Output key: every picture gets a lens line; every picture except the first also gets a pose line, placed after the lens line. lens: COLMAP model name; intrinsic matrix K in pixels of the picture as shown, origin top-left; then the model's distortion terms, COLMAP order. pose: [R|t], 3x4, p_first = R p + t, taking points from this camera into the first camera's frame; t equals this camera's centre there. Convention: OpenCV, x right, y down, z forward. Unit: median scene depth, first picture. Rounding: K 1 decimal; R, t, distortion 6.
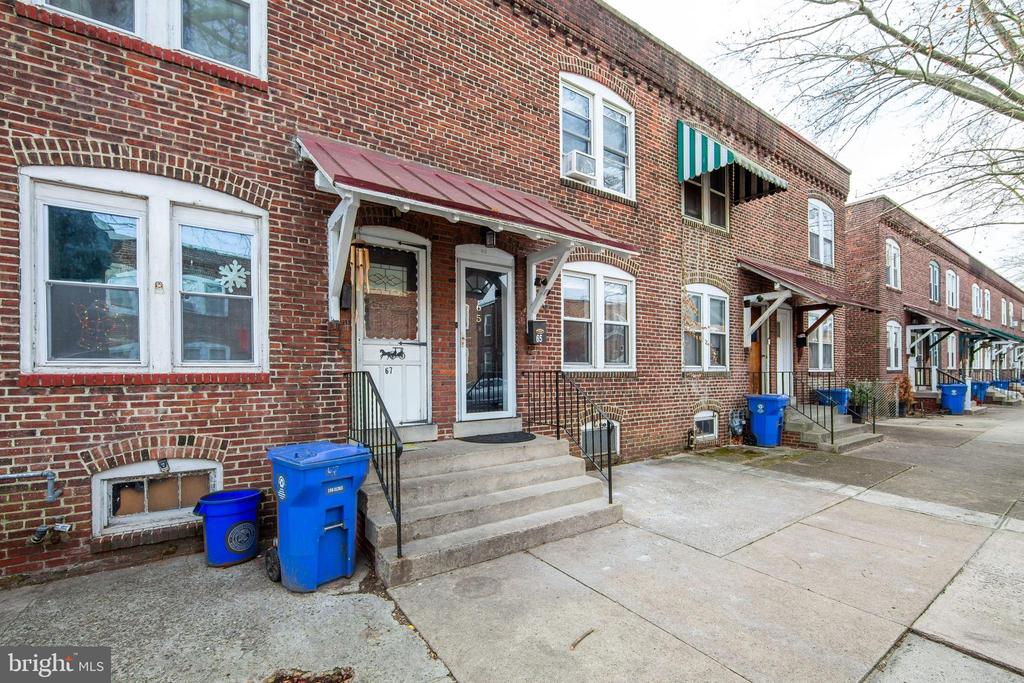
lens RADIAL K [[432.1, 0, 510.6], [0, 432.1, 376.7], [0, 0, 1]] dist [-0.004288, -0.000012]
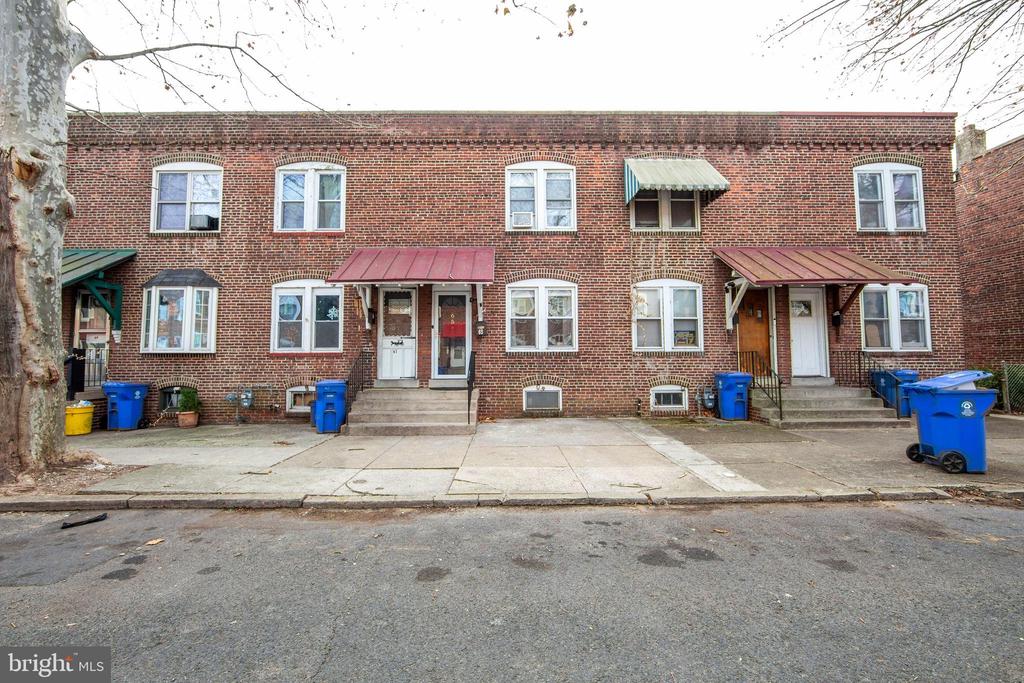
lens RADIAL K [[416.7, 0, 506.0], [0, 416.7, 339.3], [0, 0, 1]] dist [-0.005890, -0.000112]
pose [[0.832983, -0.028082, -0.552586, 1.060455], [-0.005088, 0.998280, -0.058402, 0.034636], [0.553276, 0.051460, 0.831407, -0.294255]]
